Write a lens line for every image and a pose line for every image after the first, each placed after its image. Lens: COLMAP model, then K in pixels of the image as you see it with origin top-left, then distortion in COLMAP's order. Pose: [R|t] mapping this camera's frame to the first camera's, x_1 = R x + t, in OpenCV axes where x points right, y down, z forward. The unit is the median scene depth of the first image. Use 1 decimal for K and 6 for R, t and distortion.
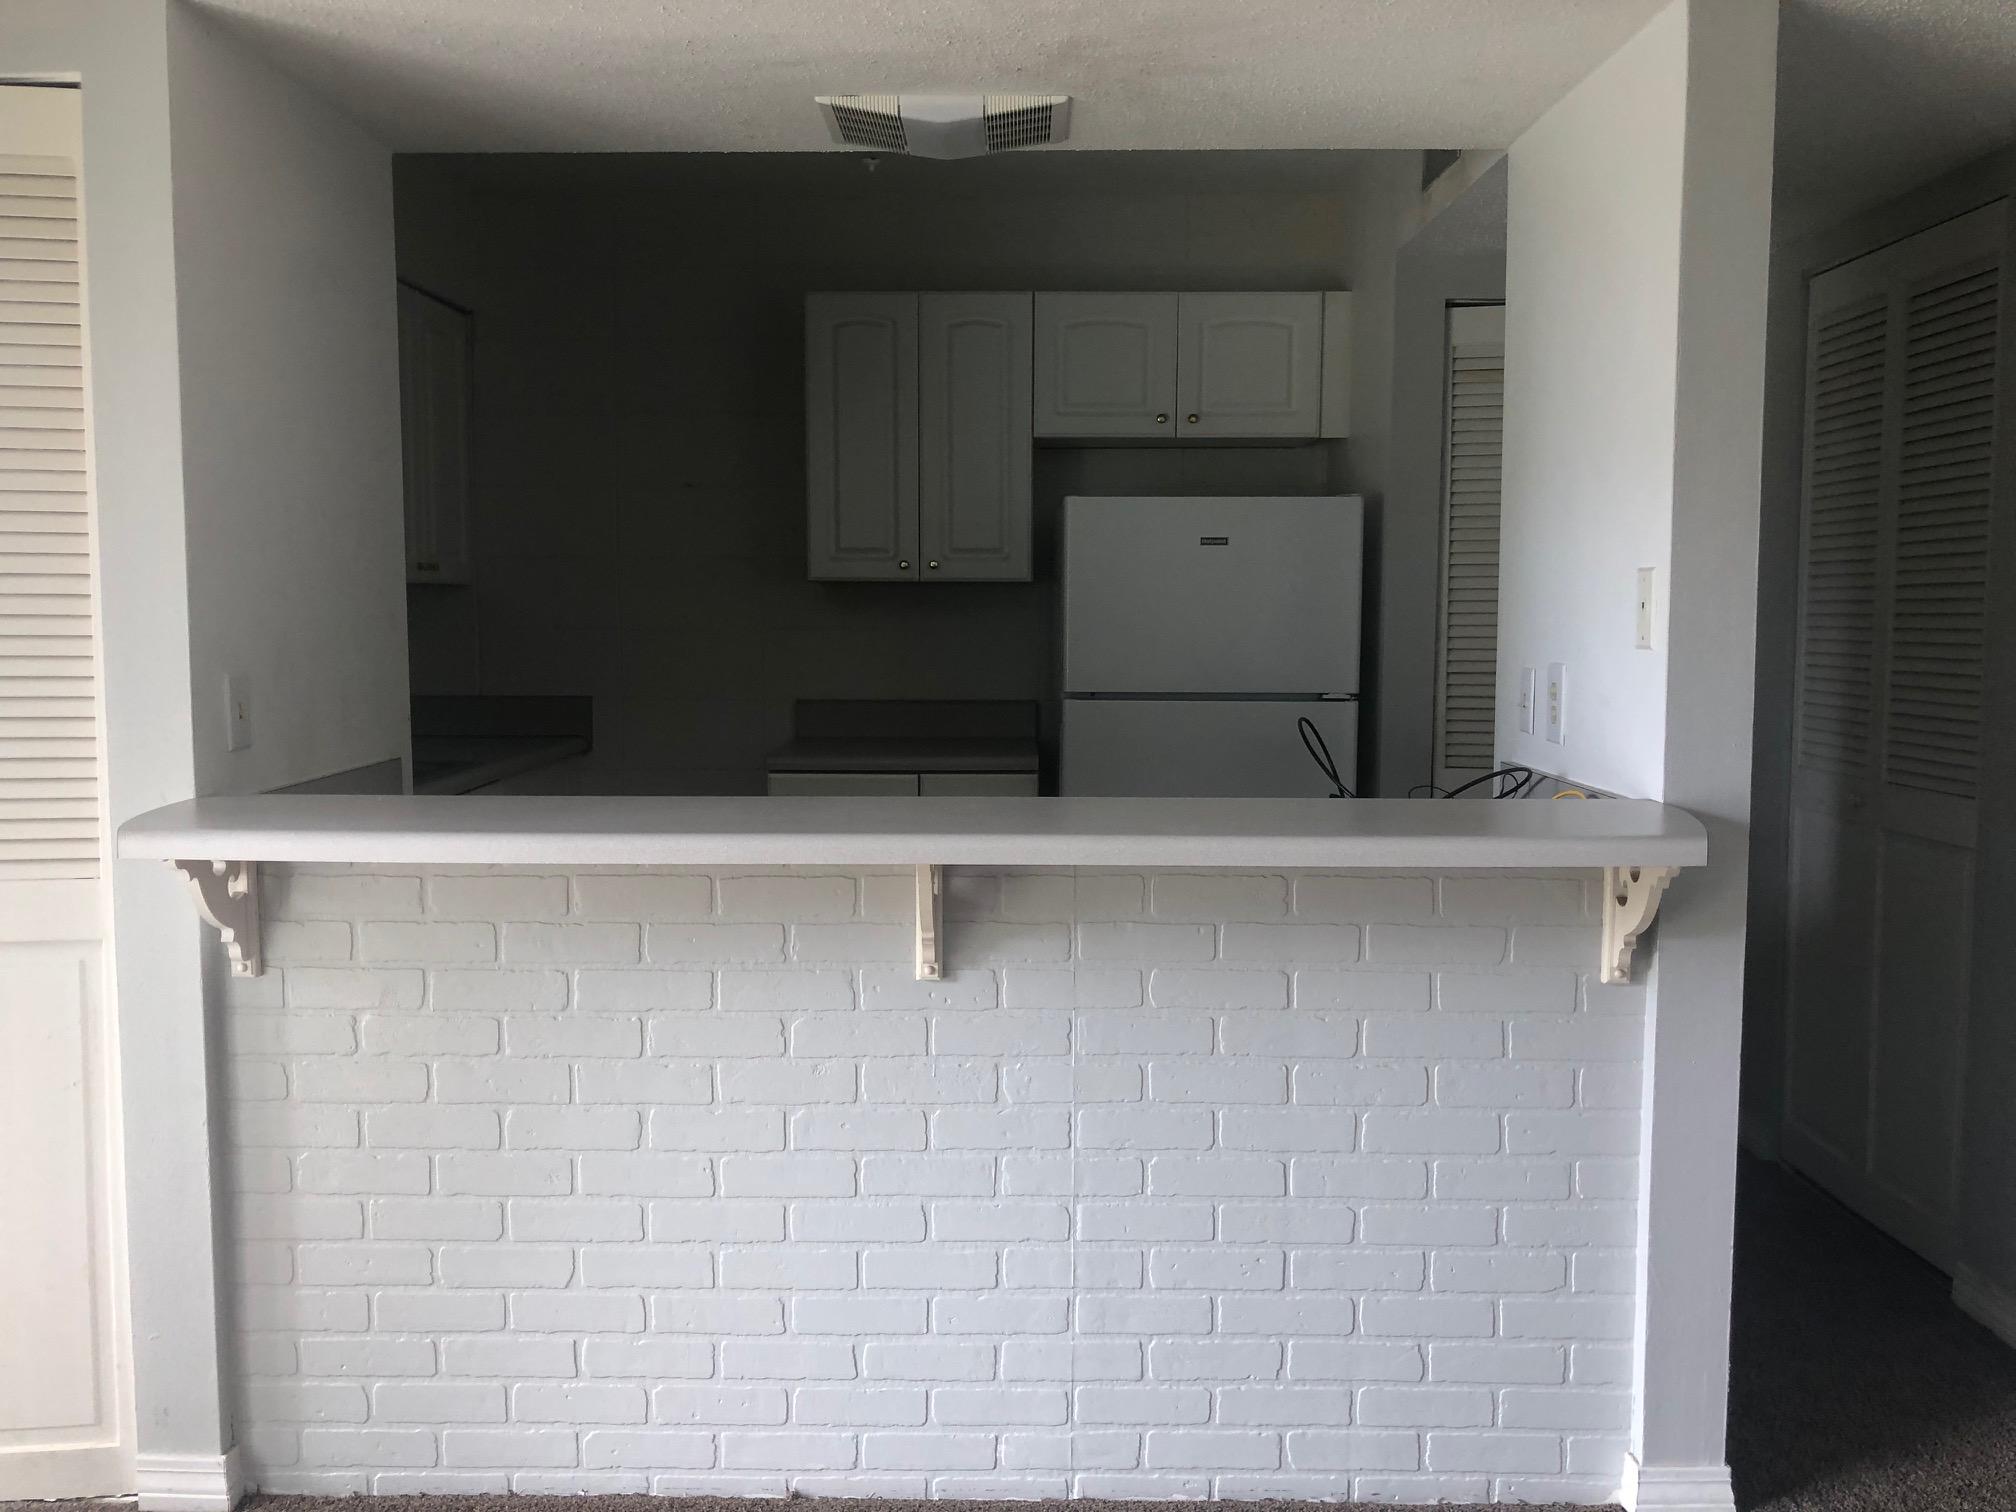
lens RADIAL K [[1649.0, 0, 1013.6], [0, 1649.0, 740.4], [0, 0, 1]] dist [0.054959, -0.082105]
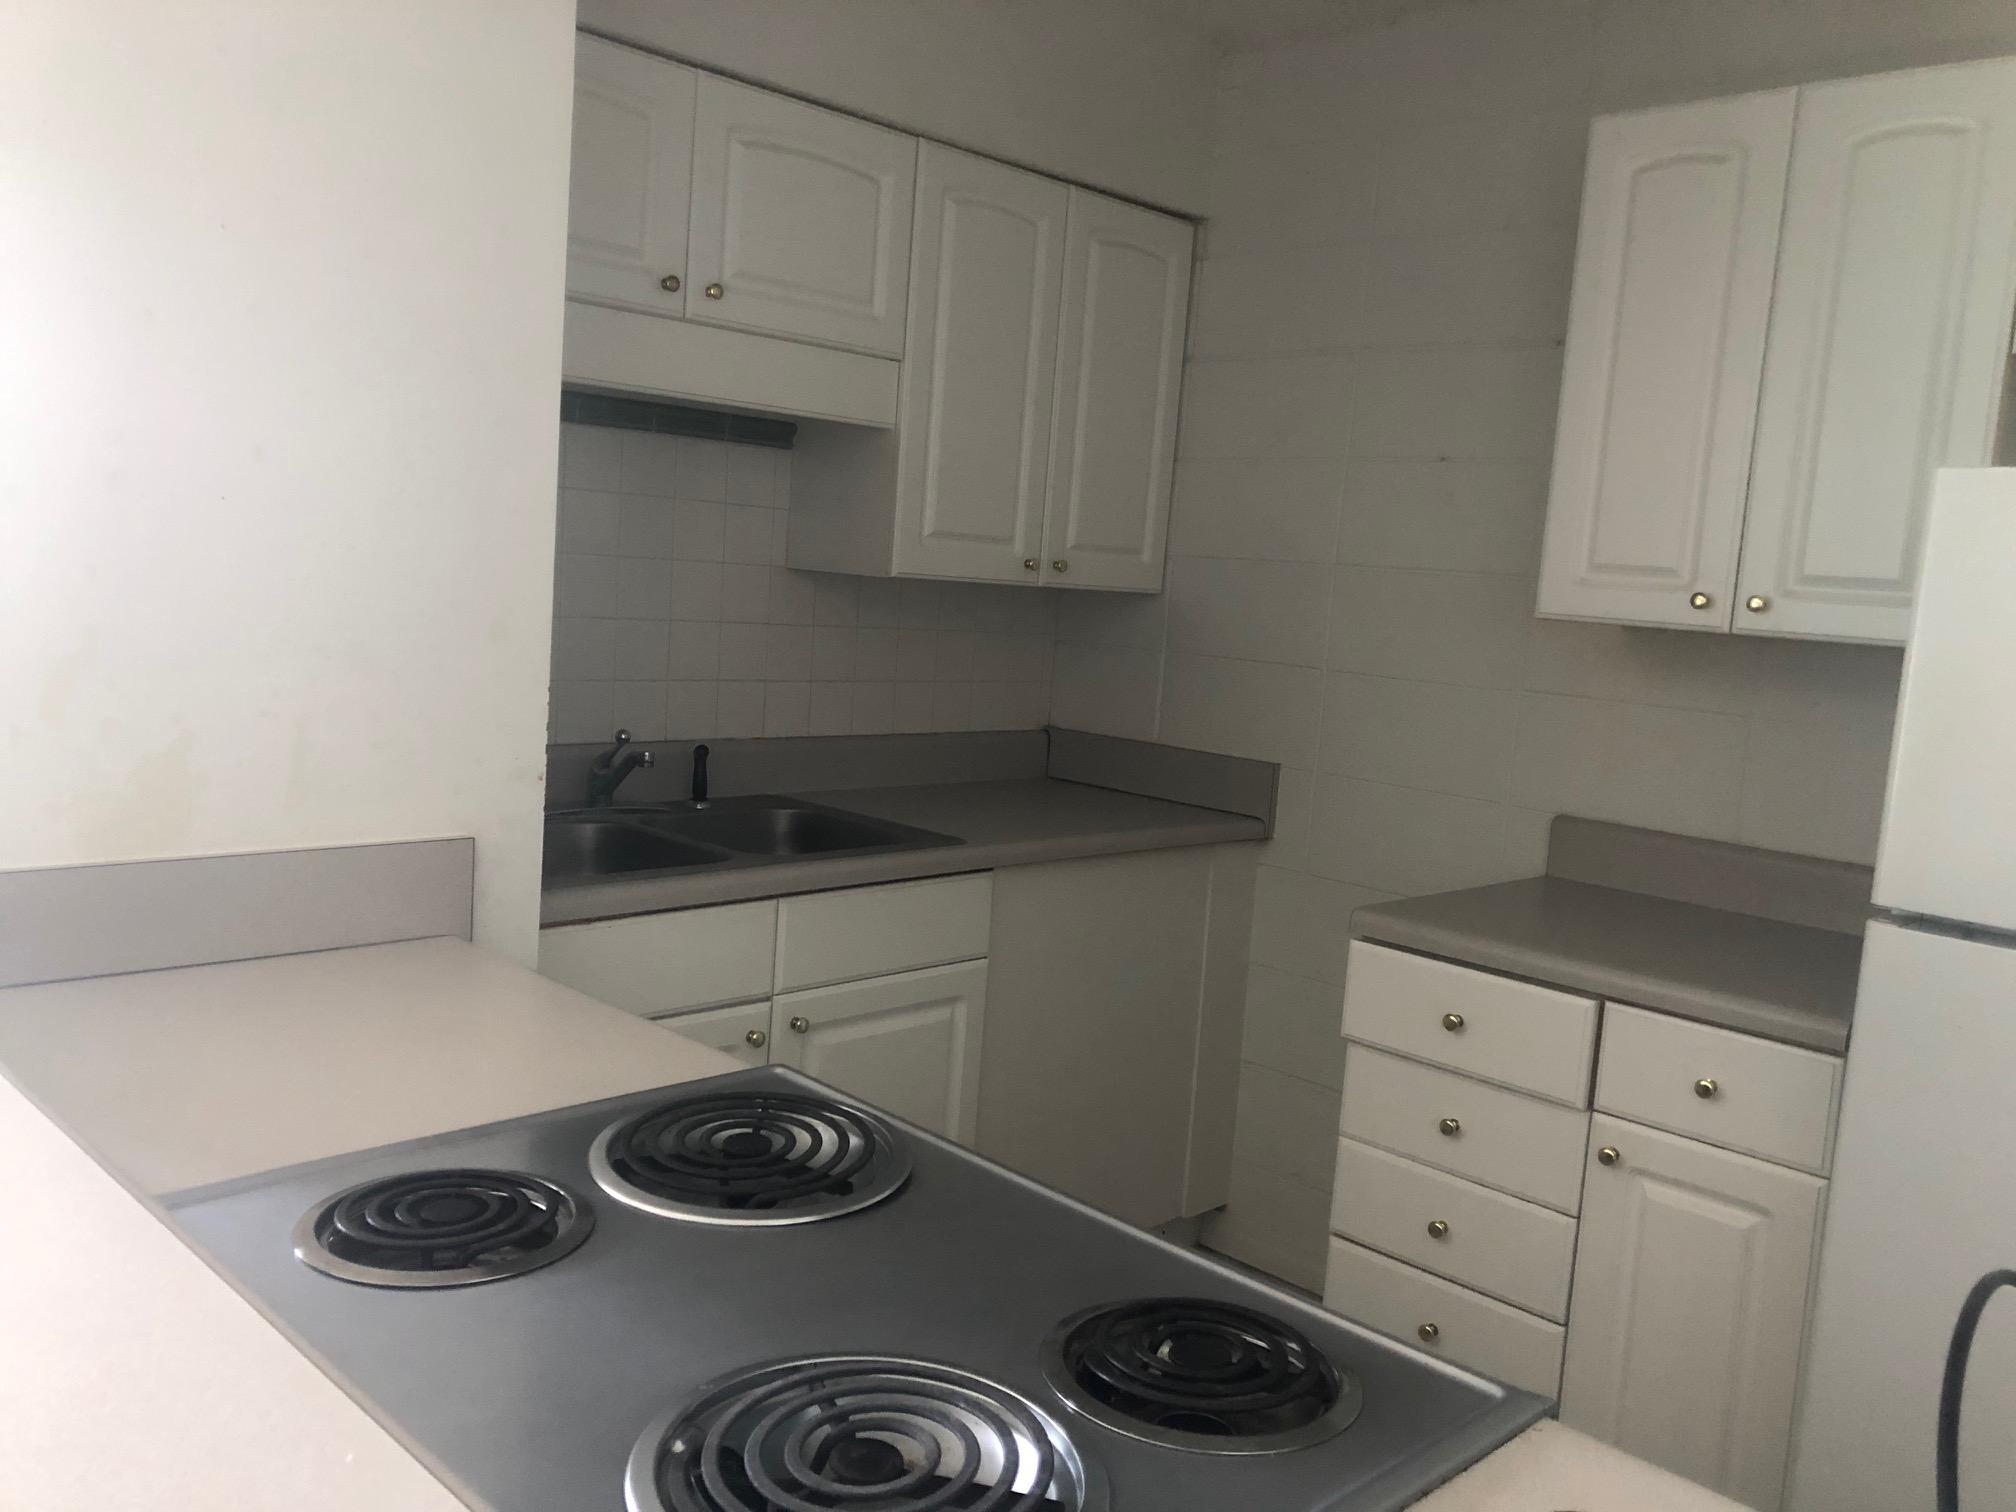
lens RADIAL K [[1646.3, 0, 1006.5], [0, 1646.3, 718.4], [0, 0, 1]] dist [0.068848, -0.112614]
pose [[0.712717, 0.116791, -0.691661, 0.276462], [-0.132446, 0.990711, 0.030809, -0.101781], [0.688835, 0.069649, 0.721565, 0.843206]]
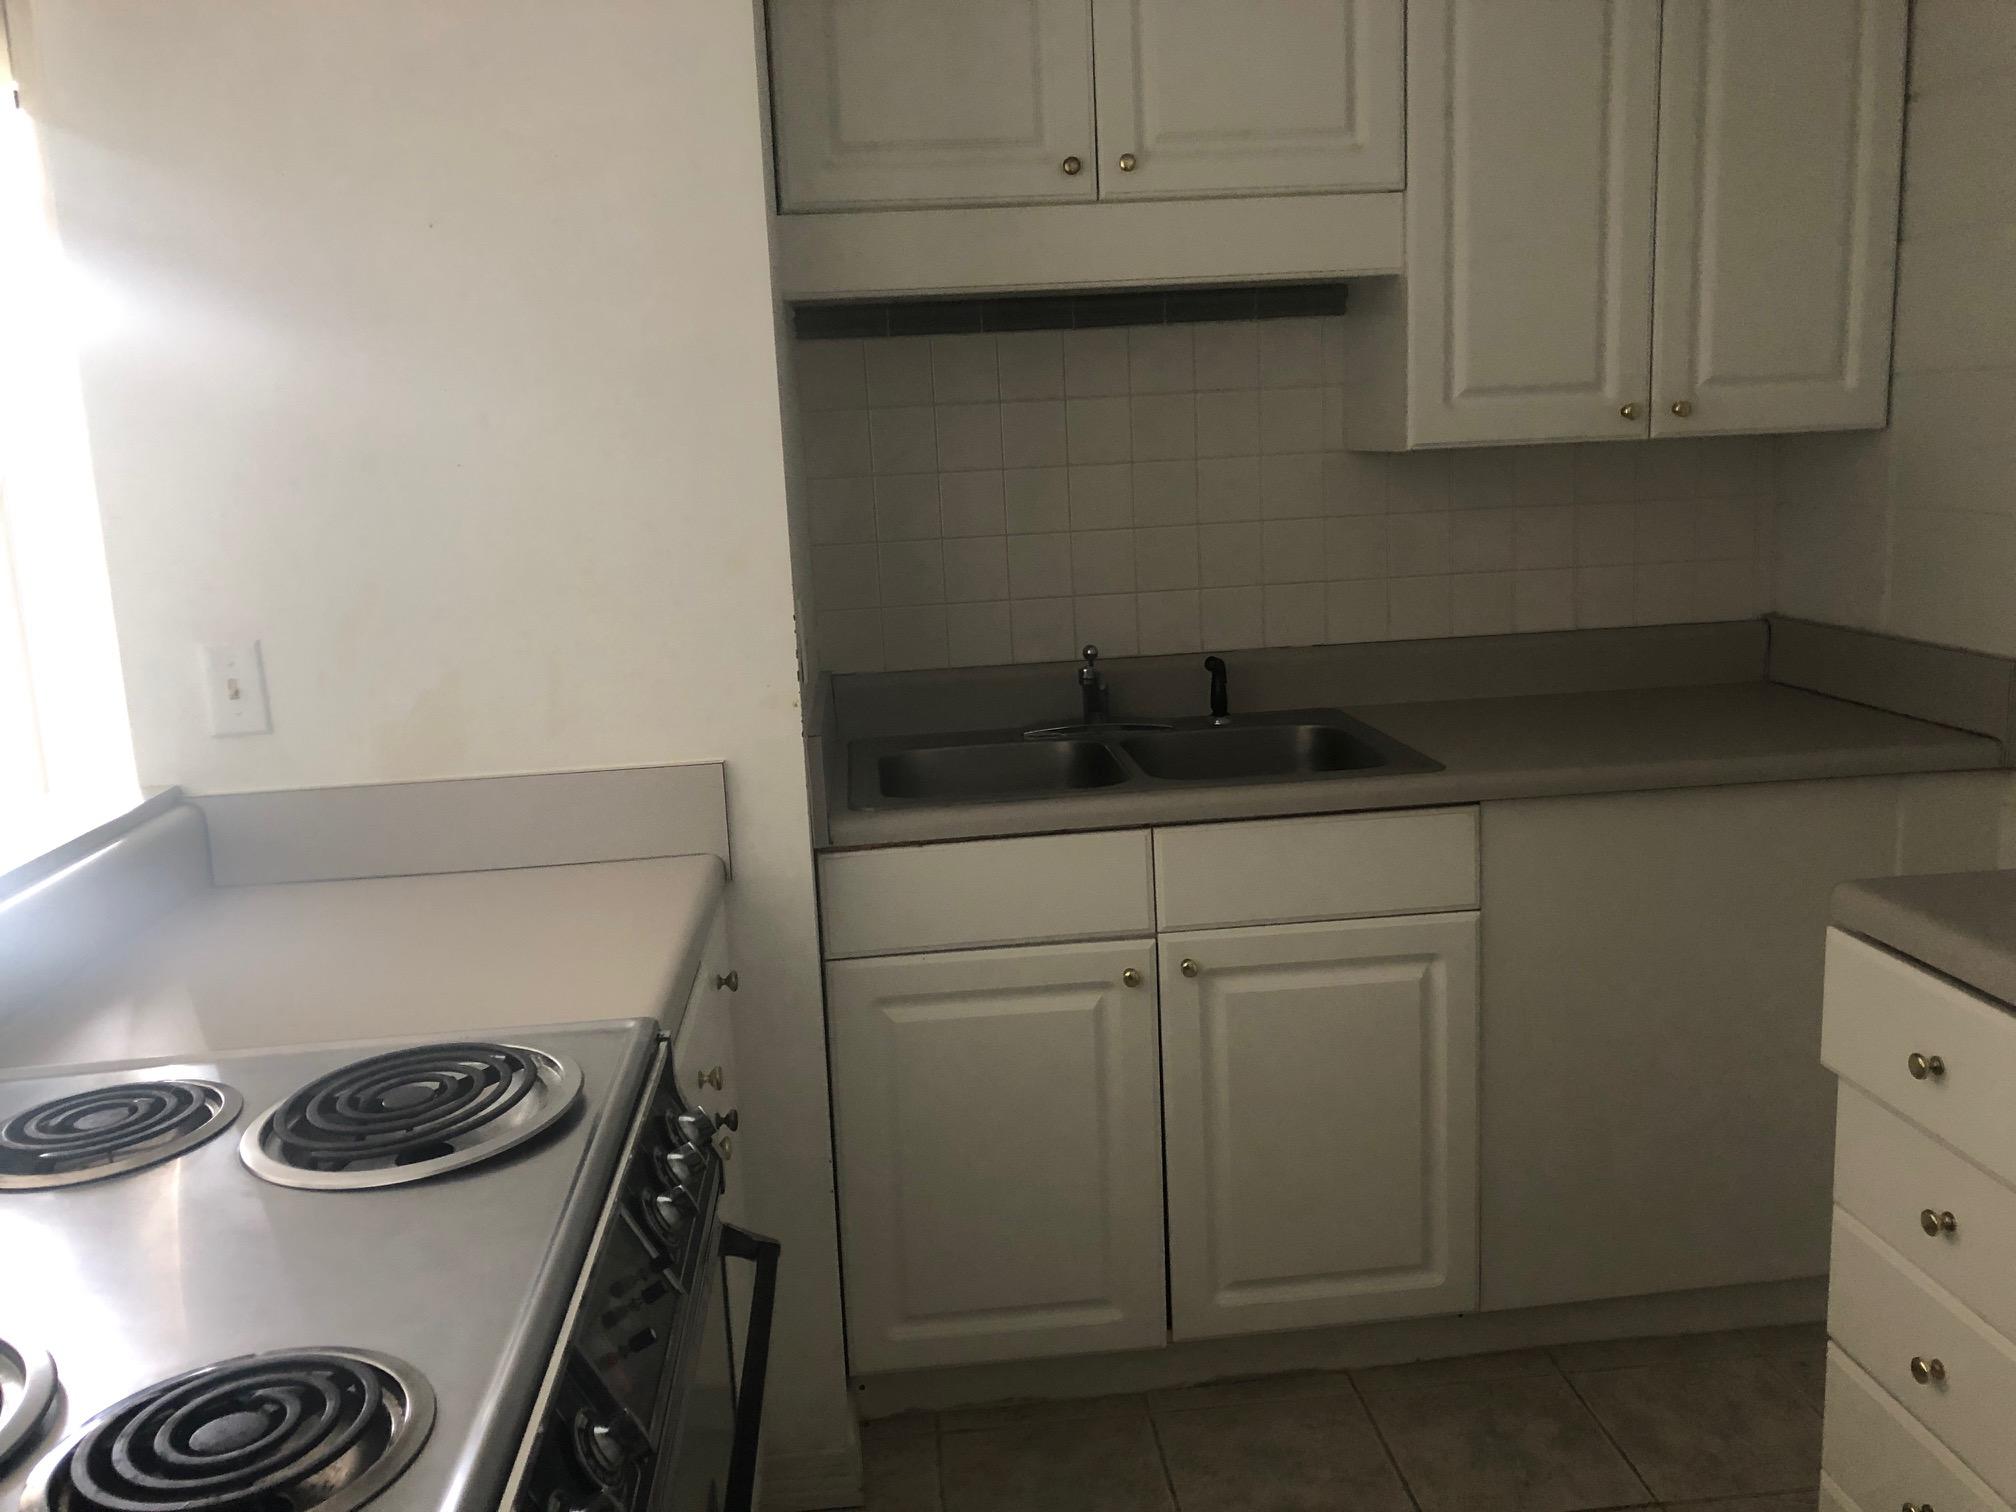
lens RADIAL K [[1646.3, 0, 1006.5], [0, 1646.3, 718.4], [0, 0, 1]] dist [0.068848, -0.112614]
pose [[0.091363, 0.161067, -0.982706, 0.379106], [-0.038700, 0.986662, 0.158117, -0.146474], [0.995065, 0.023584, 0.096378, 1.319503]]
